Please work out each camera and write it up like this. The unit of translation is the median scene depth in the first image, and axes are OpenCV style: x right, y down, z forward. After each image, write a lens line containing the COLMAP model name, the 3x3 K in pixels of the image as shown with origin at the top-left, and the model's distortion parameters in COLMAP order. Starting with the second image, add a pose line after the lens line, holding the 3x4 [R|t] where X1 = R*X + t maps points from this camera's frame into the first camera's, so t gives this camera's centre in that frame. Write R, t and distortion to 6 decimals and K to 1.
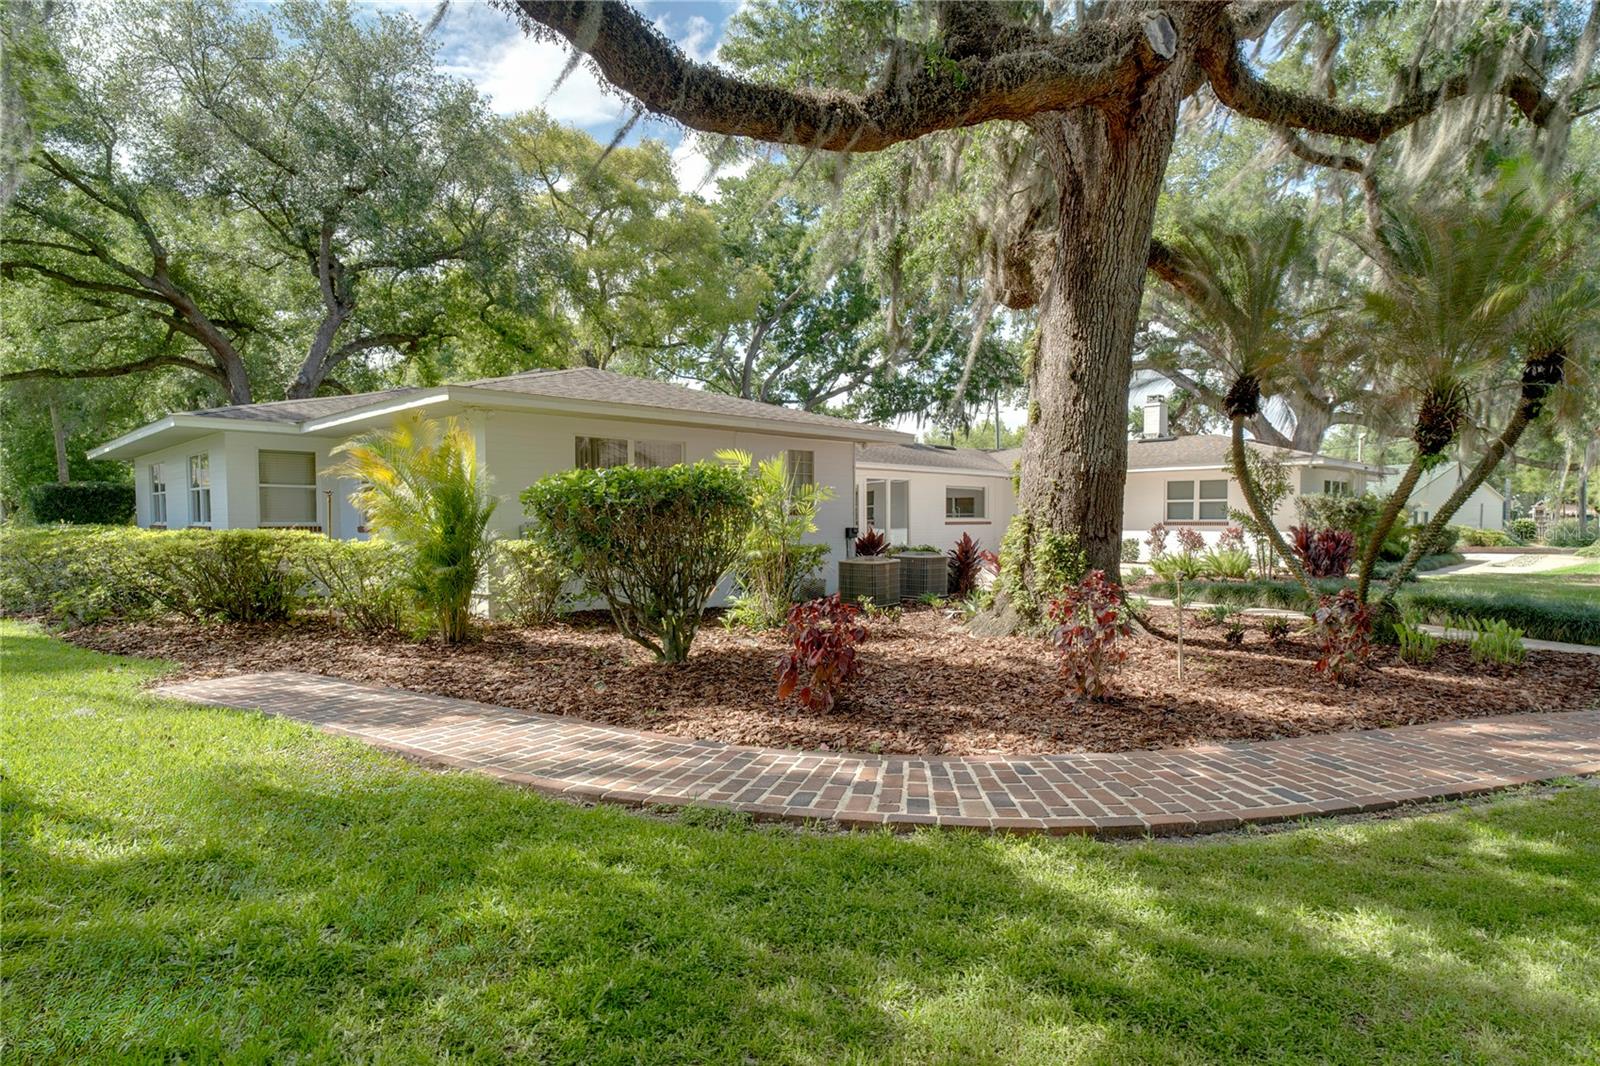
lens RADIAL K [[1002.6, 0, 804.9], [0, 1002.6, 575.6], [0, 0, 1]] dist [-0.000408, 0.003025]
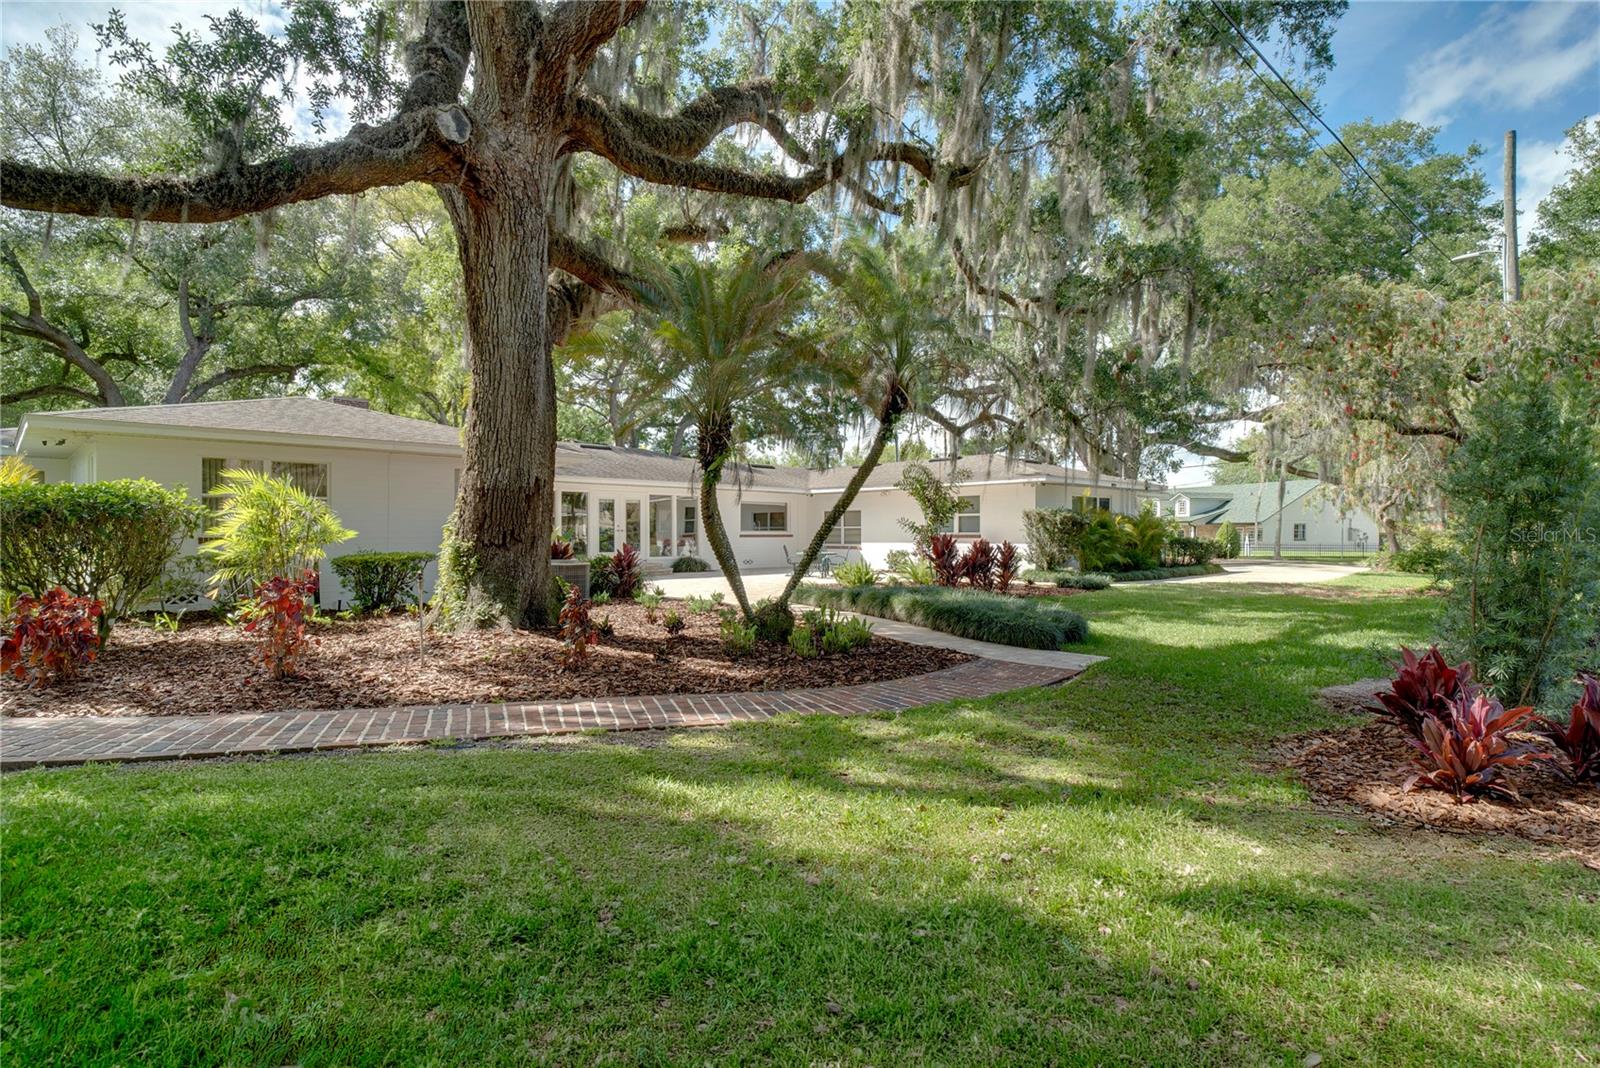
lens RADIAL K [[975.4, 0, 800.0], [0, 975.4, 534.0], [0, 0, 1]] dist [0.007612, 0.001537]
pose [[0.999321, -0.001749, -0.036799, 0.684687], [-0.000373, 0.998340, -0.057589, 0.014273], [0.036838, 0.057564, 0.997662, -0.103183]]
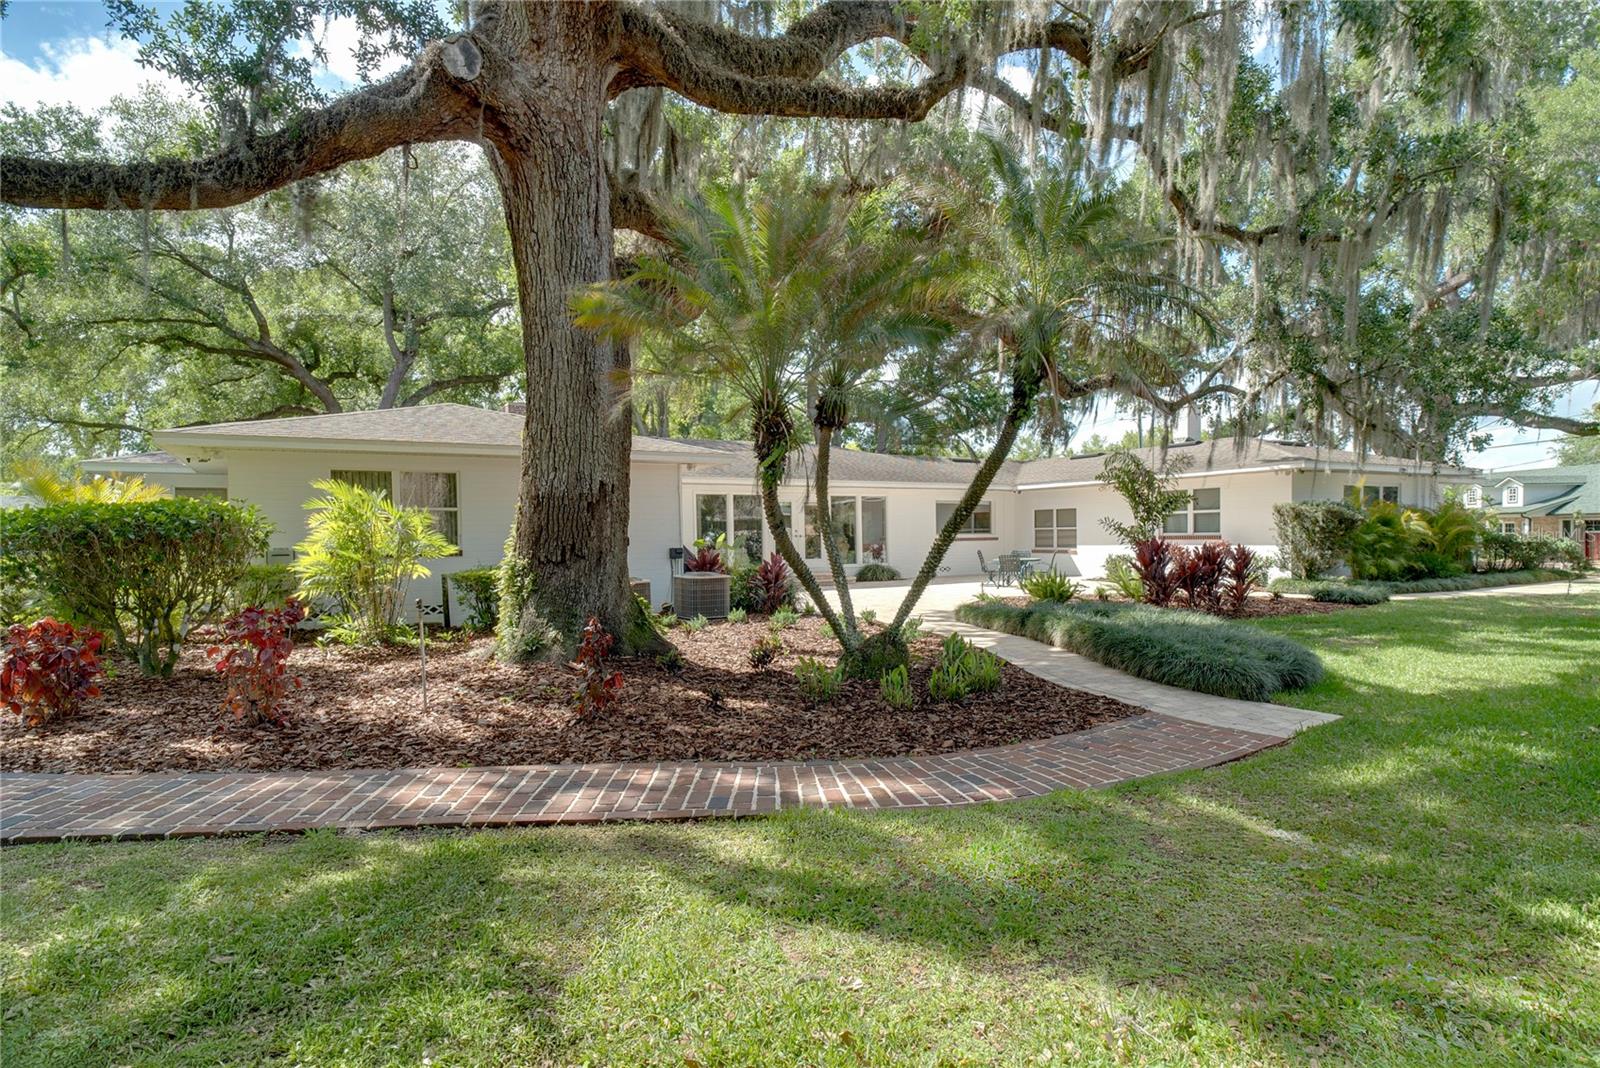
lens RADIAL K [[1002.6, 0, 804.9], [0, 1002.6, 576.6], [0, 0, 1]] dist [-0.000408, 0.003025]
pose [[0.958872, -0.003161, -0.283820, 0.811406], [-0.000908, 0.999899, -0.014206, -0.009825], [0.283837, 0.013879, 0.958772, 0.128002]]
